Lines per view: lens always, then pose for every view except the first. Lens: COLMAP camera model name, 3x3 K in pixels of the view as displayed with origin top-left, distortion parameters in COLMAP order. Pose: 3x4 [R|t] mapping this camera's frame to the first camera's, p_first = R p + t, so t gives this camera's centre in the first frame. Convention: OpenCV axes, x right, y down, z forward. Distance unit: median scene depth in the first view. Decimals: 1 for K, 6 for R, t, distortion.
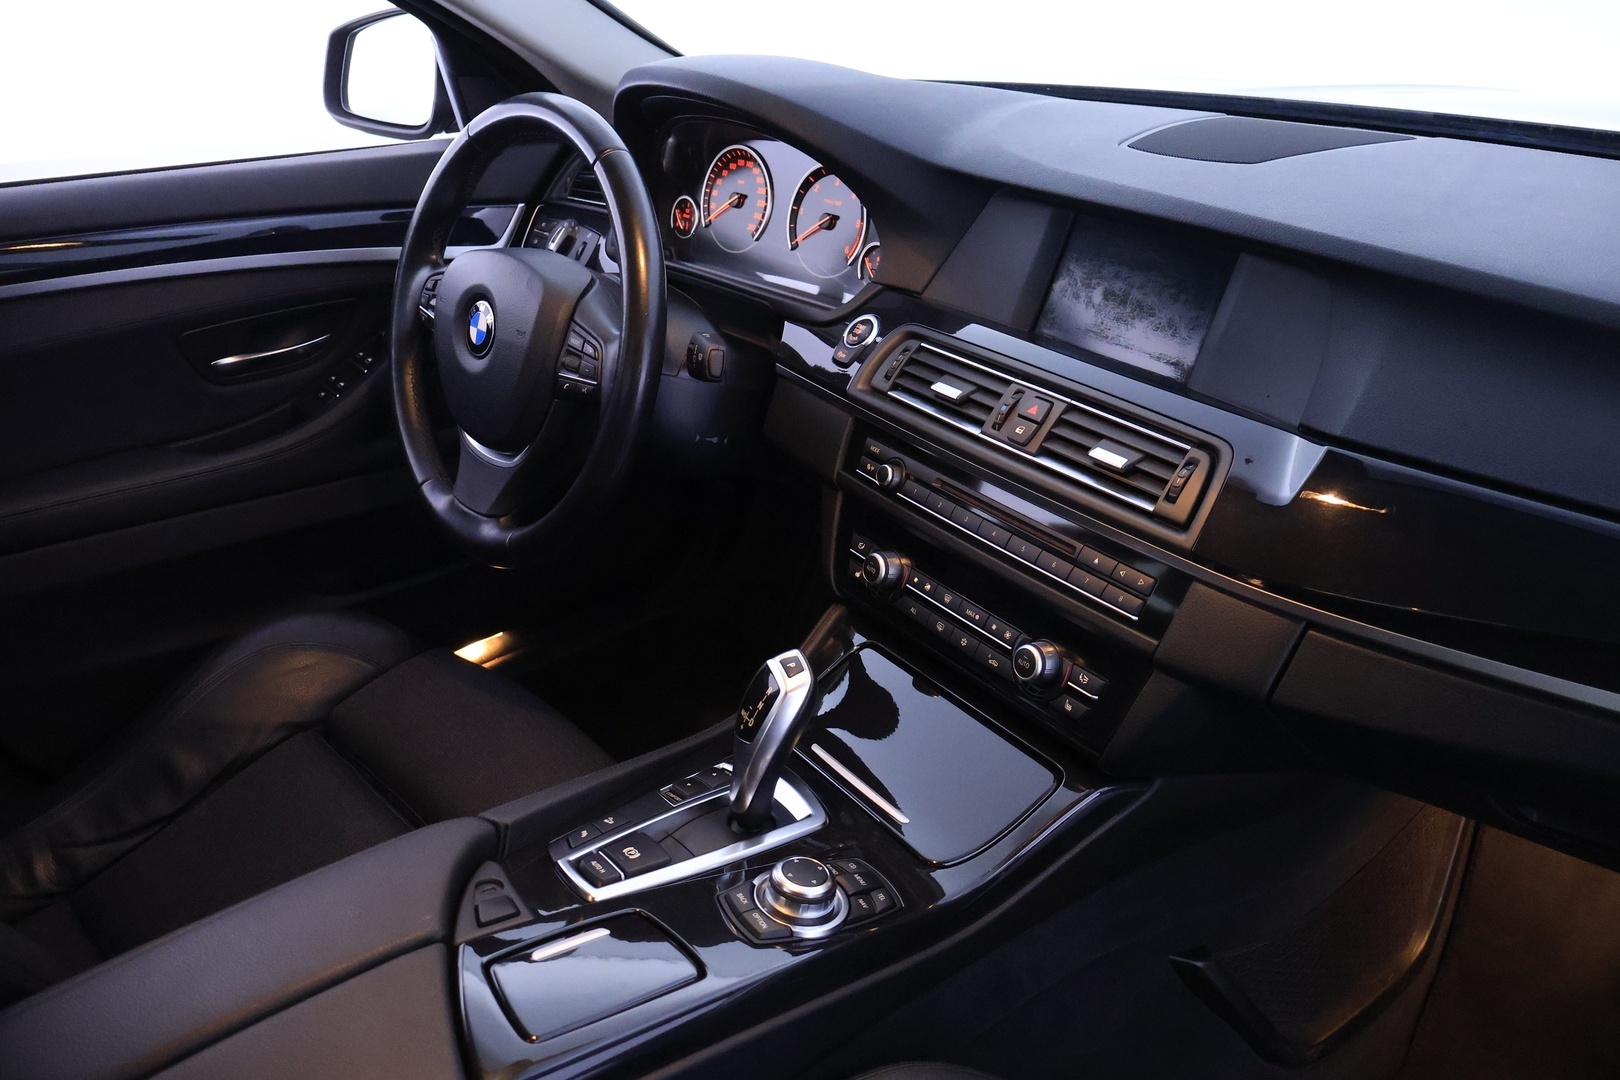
lens RADIAL K [[1383.2, 0, 810.0], [0, 1383.2, 540.0], [0, 0, 1]] dist [0.003677, 0.001213]
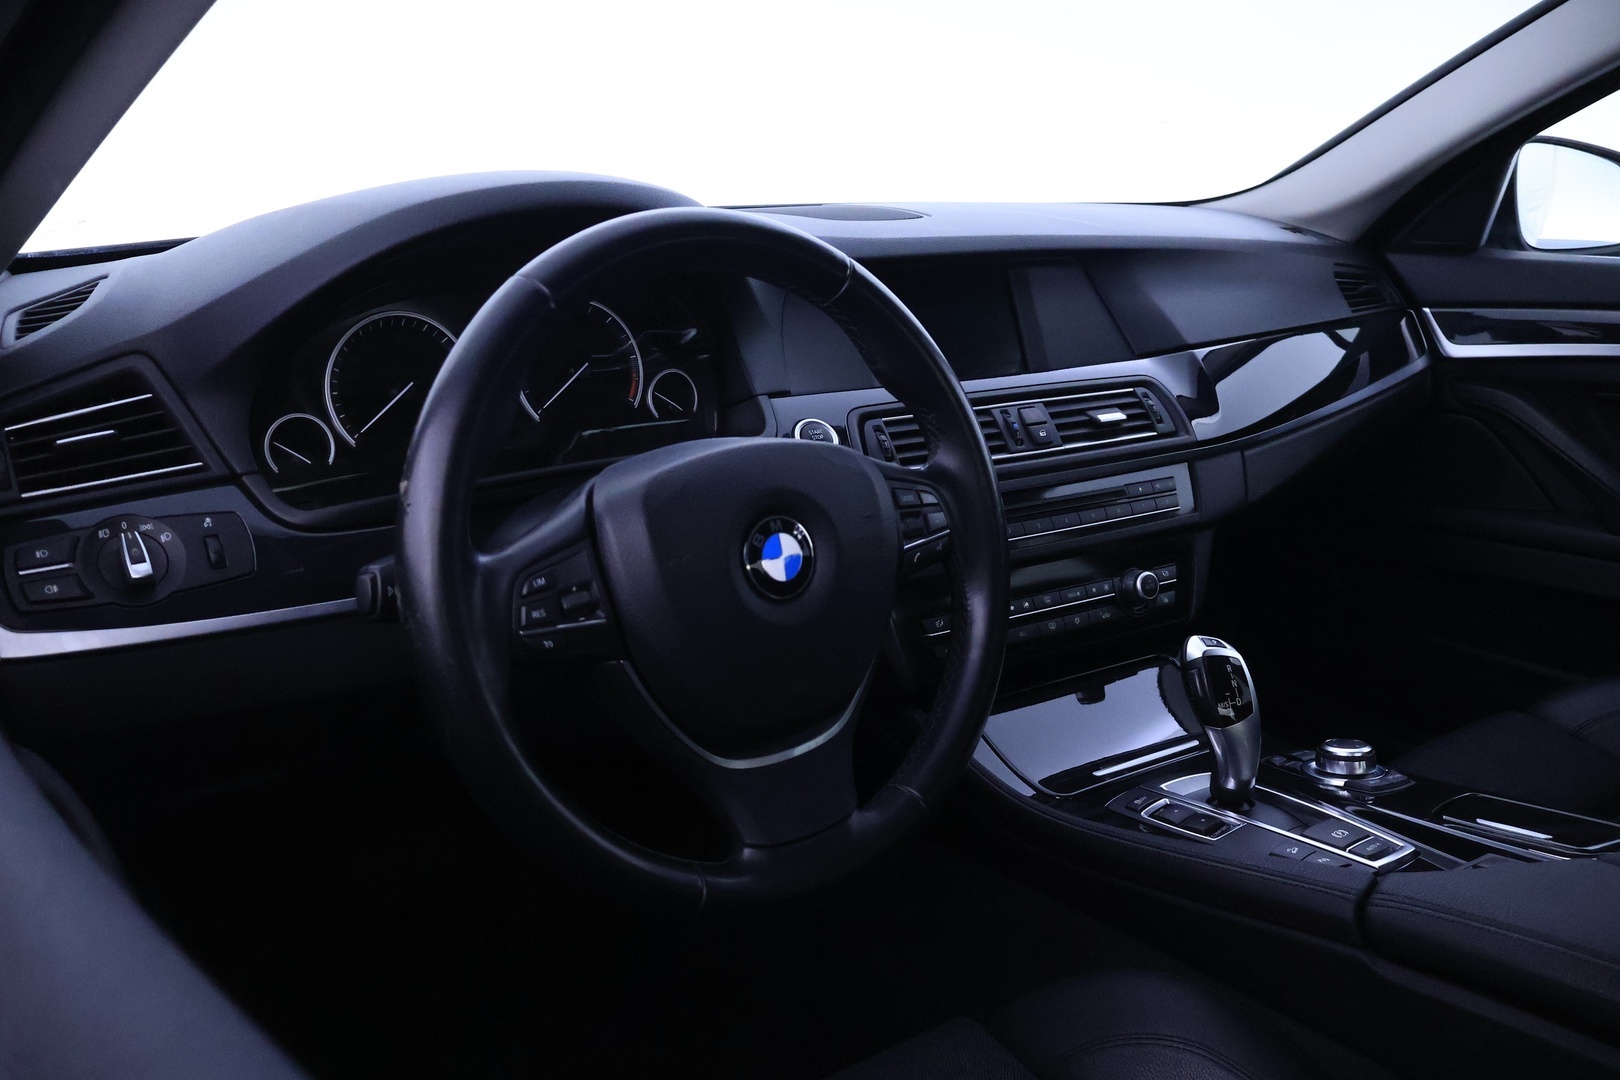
lens RADIAL K [[1383.2, 0, 810.0], [0, 1383.2, 540.0], [0, 0, 1]] dist [0.003677, 0.001213]
pose [[0.026807, -0.287961, 0.957267, -1.013360], [0.408332, 0.877231, 0.252450, -0.380015], [-0.912440, 0.384115, 0.141100, 1.049953]]
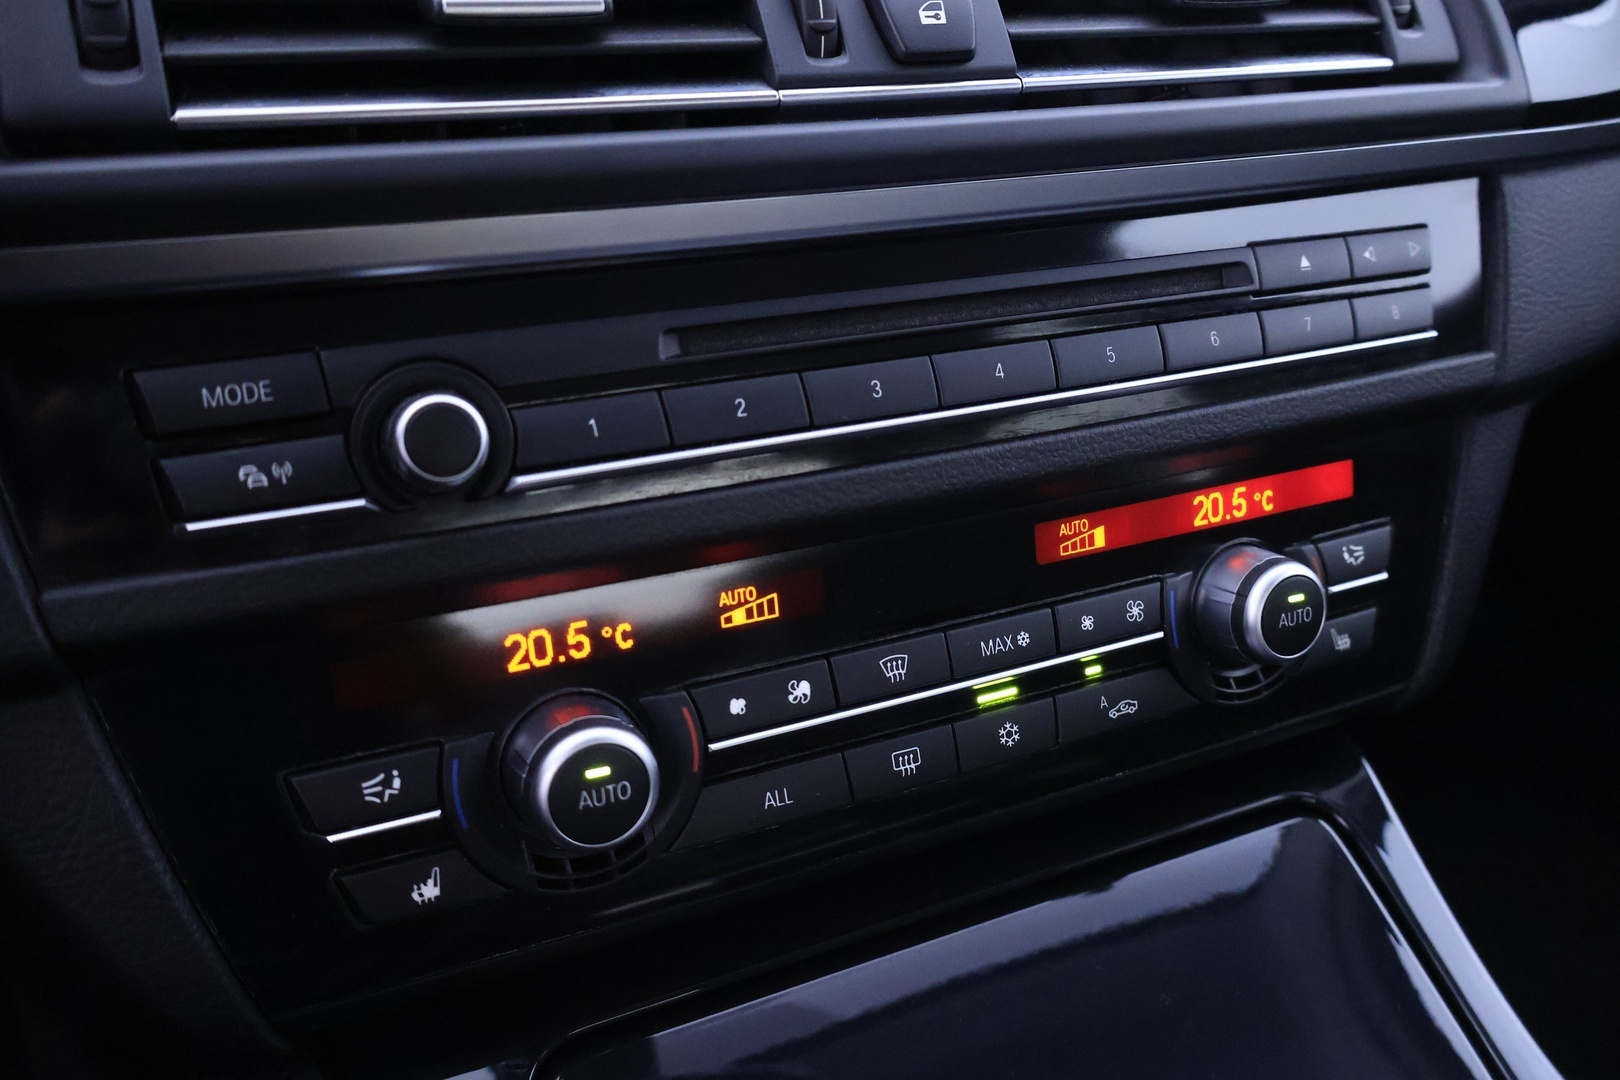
lens RADIAL K [[1383.2, 0, 810.0], [0, 1383.2, 540.0], [0, 0, 1]] dist [0.003677, 0.001213]
pose [[0.139965, -0.461771, 0.875887, -0.160178], [0.377374, 0.842706, 0.383974, -0.108004], [-0.915423, 0.276793, 0.292210, 0.968813]]
